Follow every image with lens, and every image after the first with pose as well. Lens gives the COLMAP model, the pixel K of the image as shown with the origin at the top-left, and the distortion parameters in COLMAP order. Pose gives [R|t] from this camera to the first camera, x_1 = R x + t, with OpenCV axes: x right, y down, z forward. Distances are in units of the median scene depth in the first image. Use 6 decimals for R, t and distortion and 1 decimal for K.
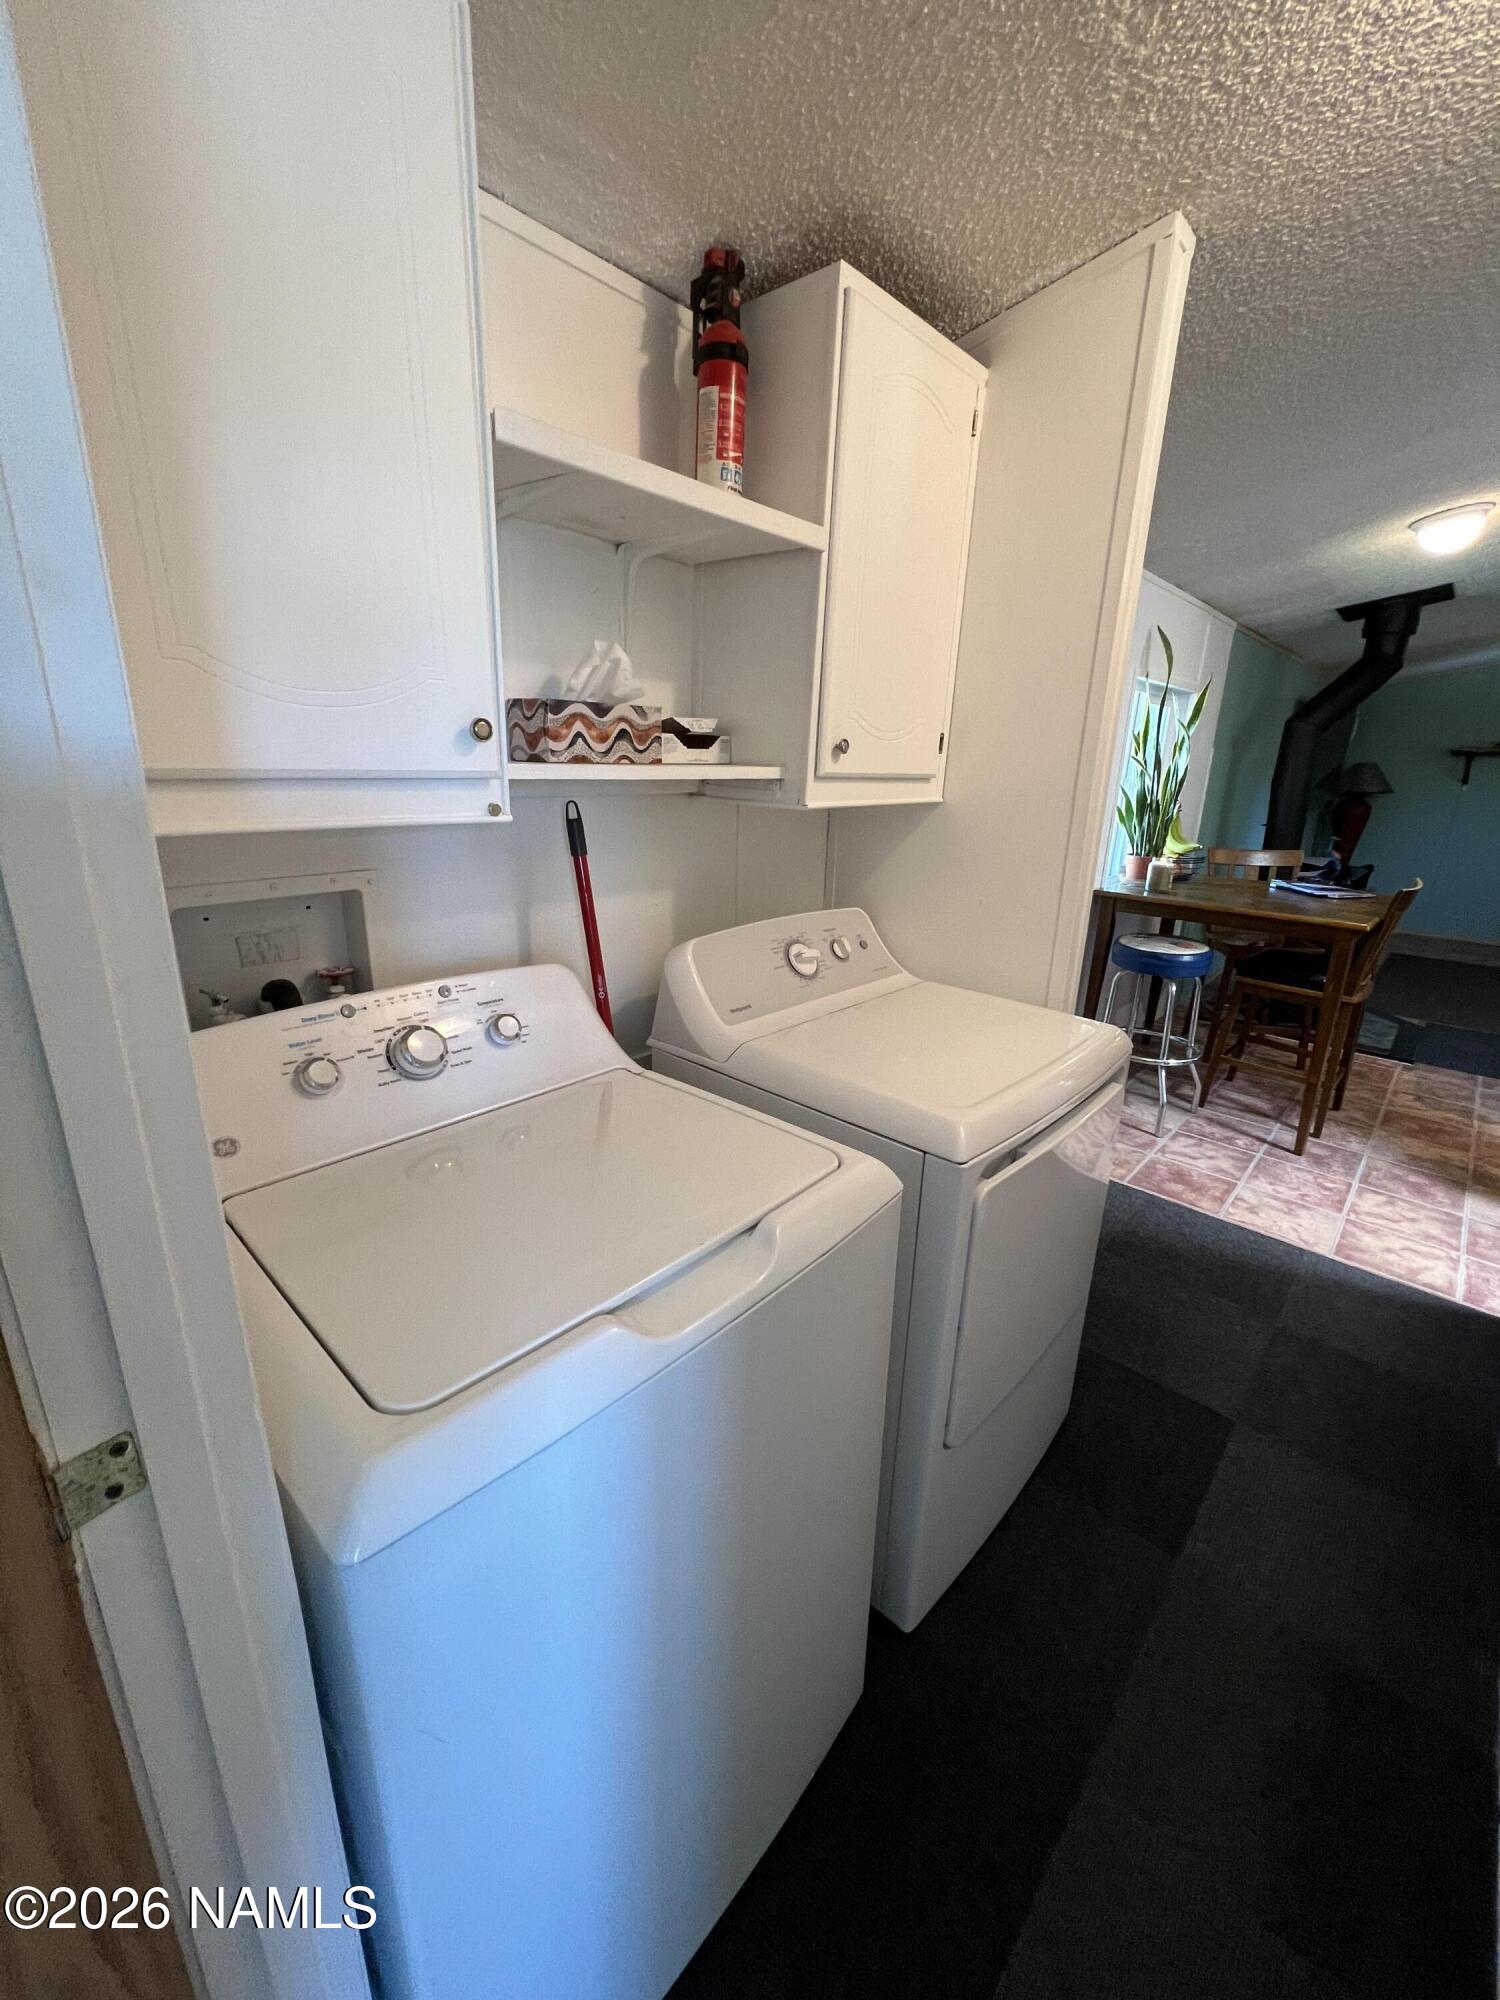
lens RADIAL K [[799.3, 0, 751.3], [0, 799.3, 995.9], [0, 0, 1]] dist [-0.004124, 0.001118]
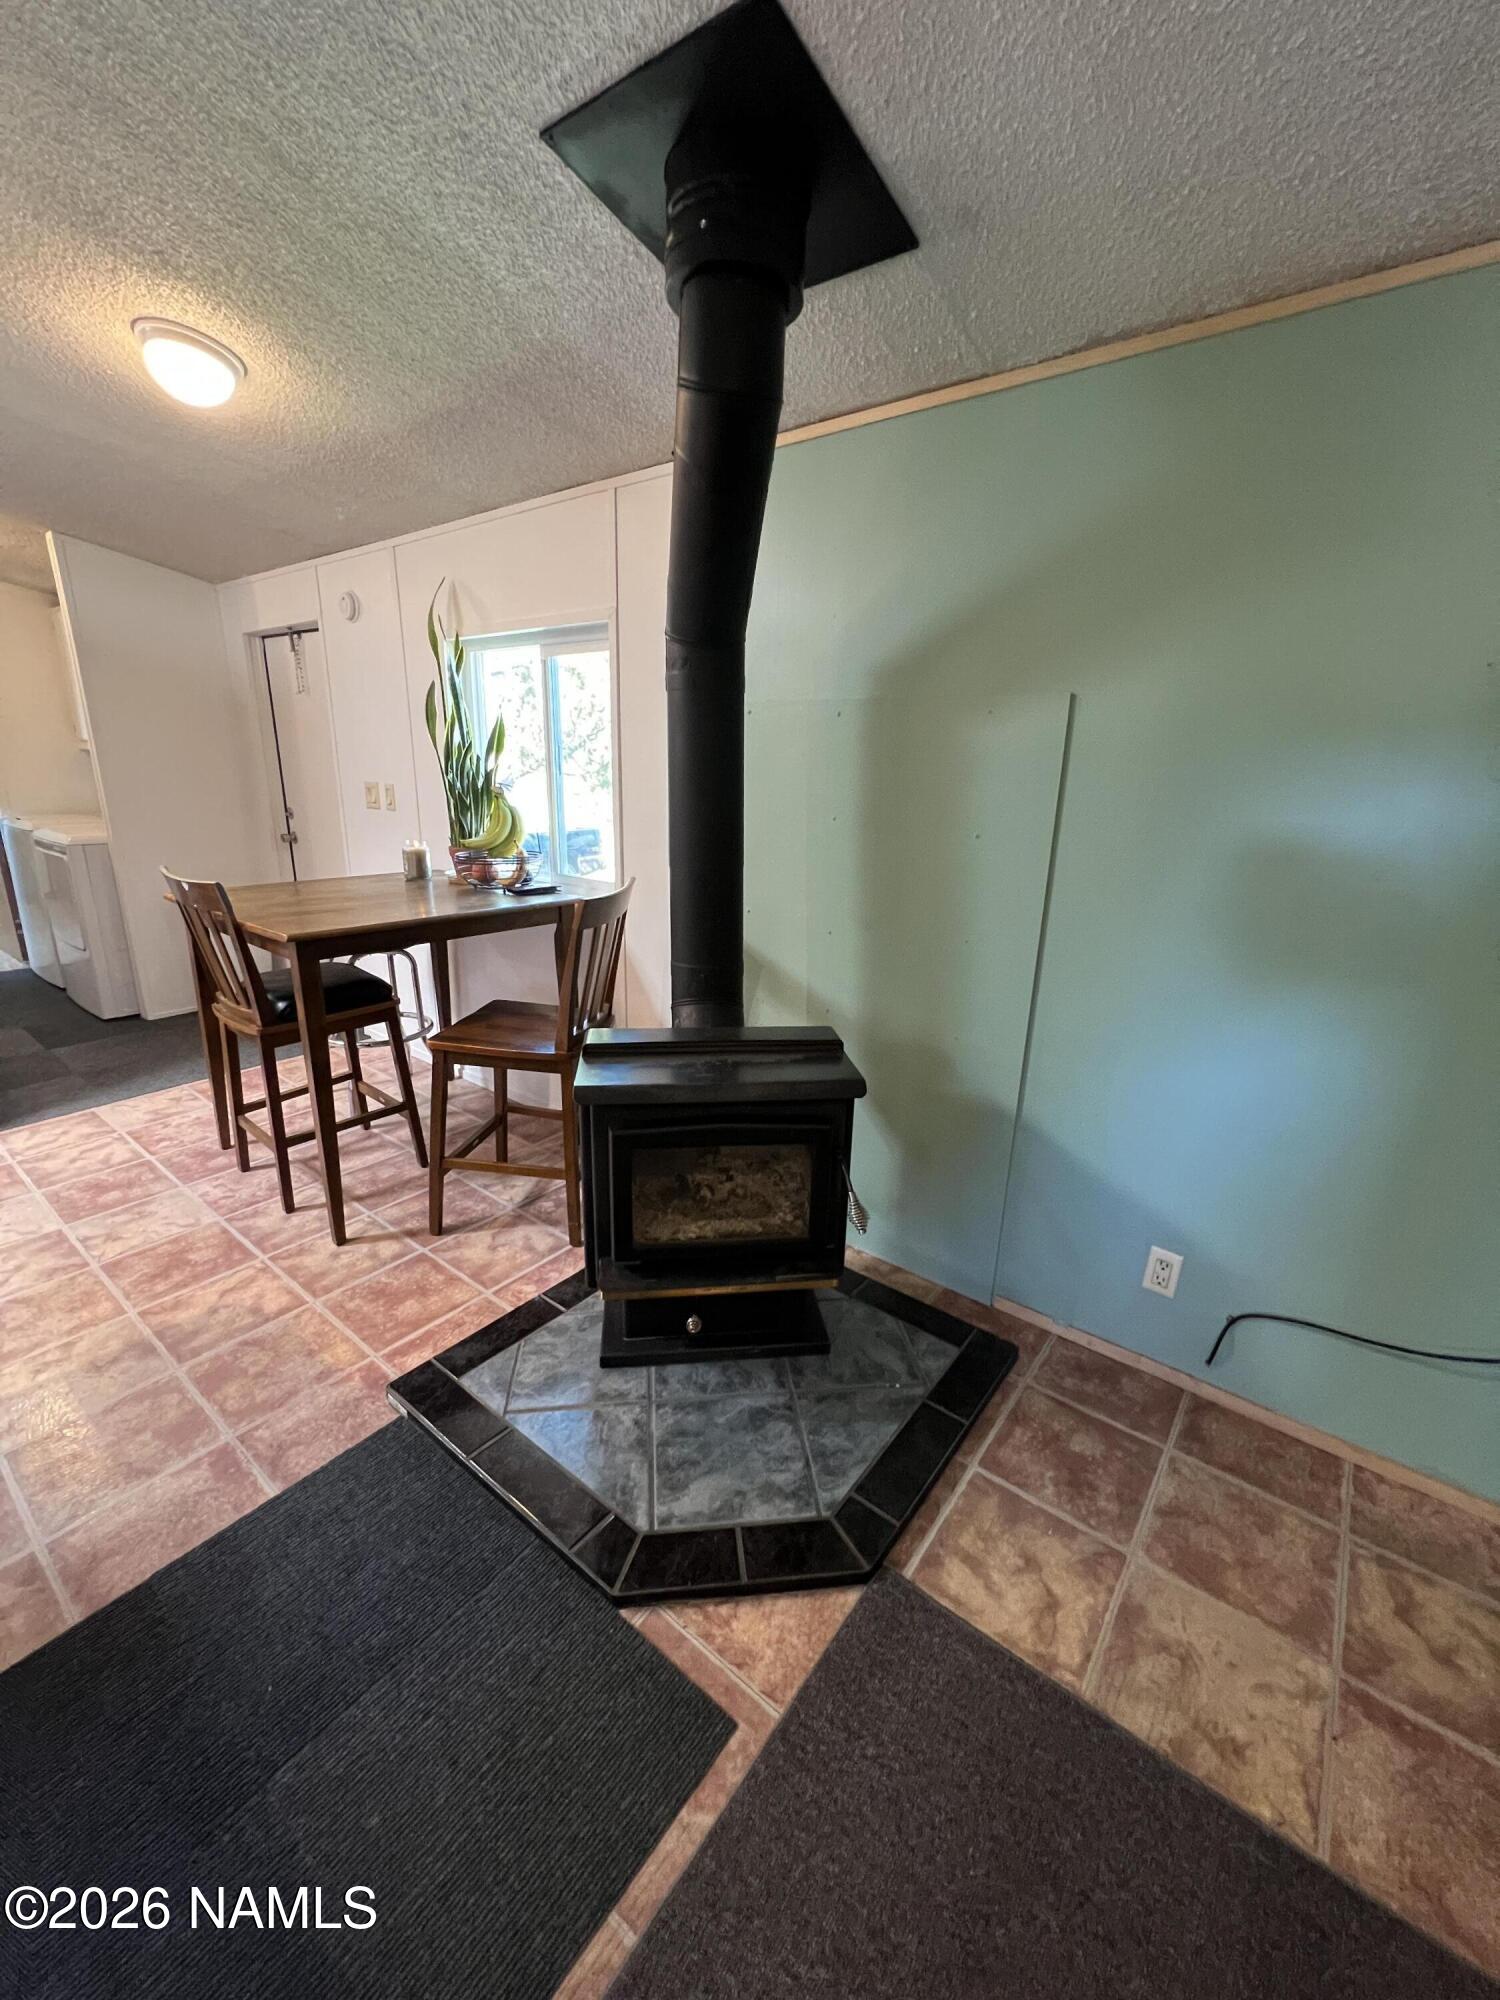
lens RADIAL K [[799.3, 0, 746.8], [0, 799.3, 998.9], [0, 0, 1]] dist [-0.004124, 0.001118]
pose [[0.077498, 0.260233, -0.962431, 1.866349], [-0.311567, 0.923307, 0.224566, -0.419515], [0.947059, 0.282458, 0.152634, 1.637683]]
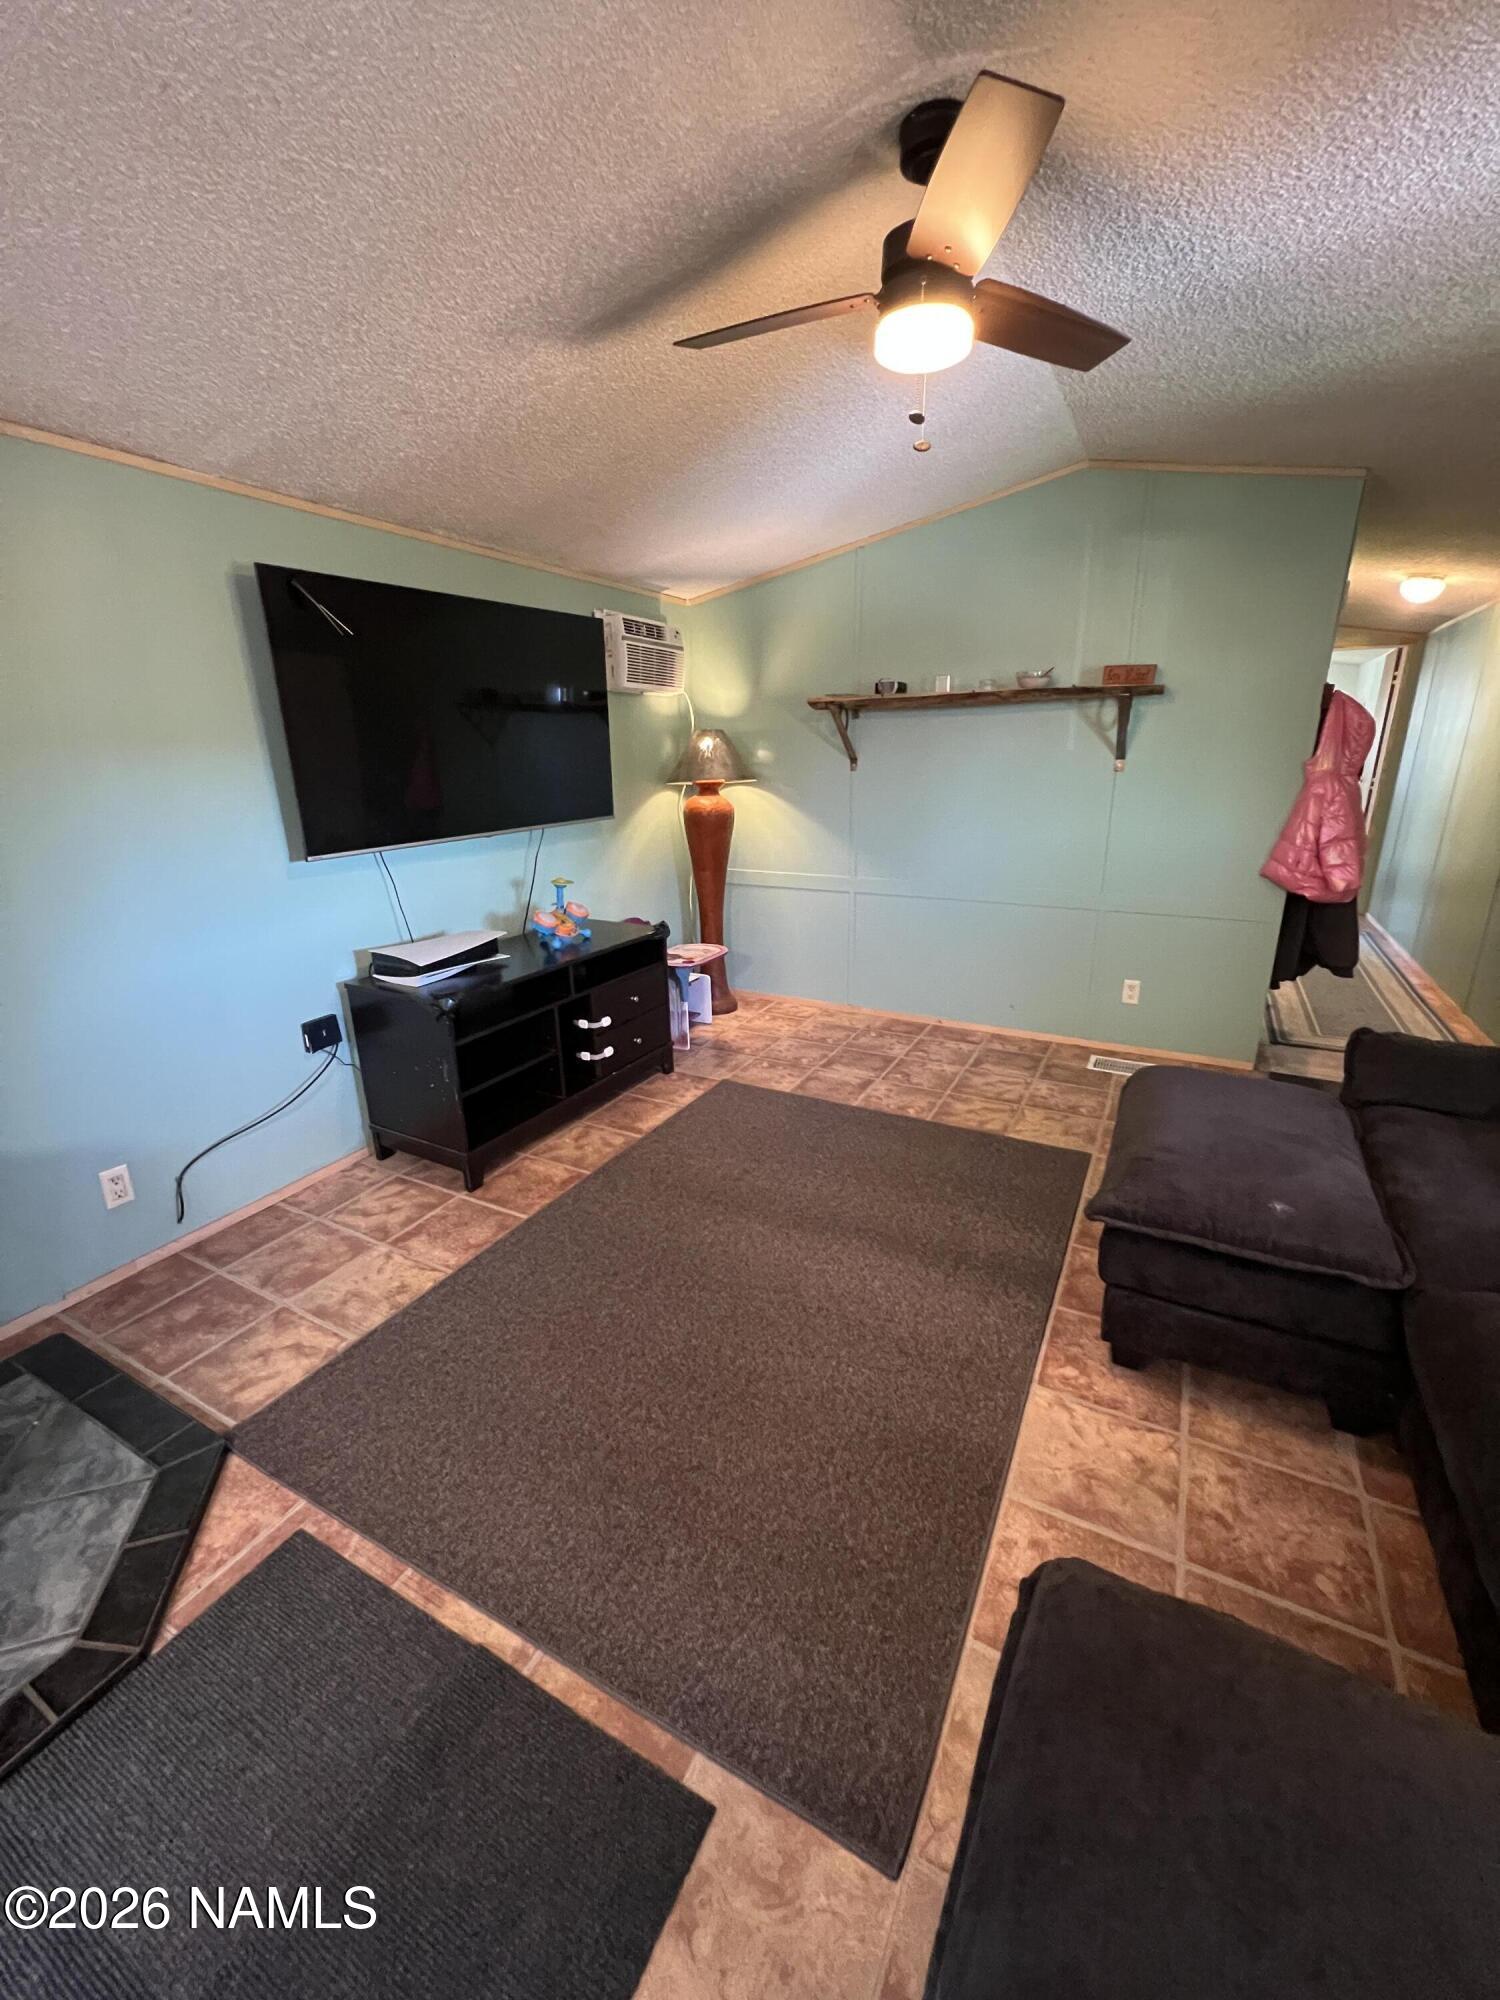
lens RADIAL K [[799.3, 0, 756.5], [0, 799.3, 997.1], [0, 0, 1]] dist [-0.004124, 0.001118]
pose [[0.967909, -0.112206, 0.224861, 1.775545], [0.108873, 0.993683, 0.027209, -0.304936], [-0.226494, -0.001855, 0.974011, 1.173152]]
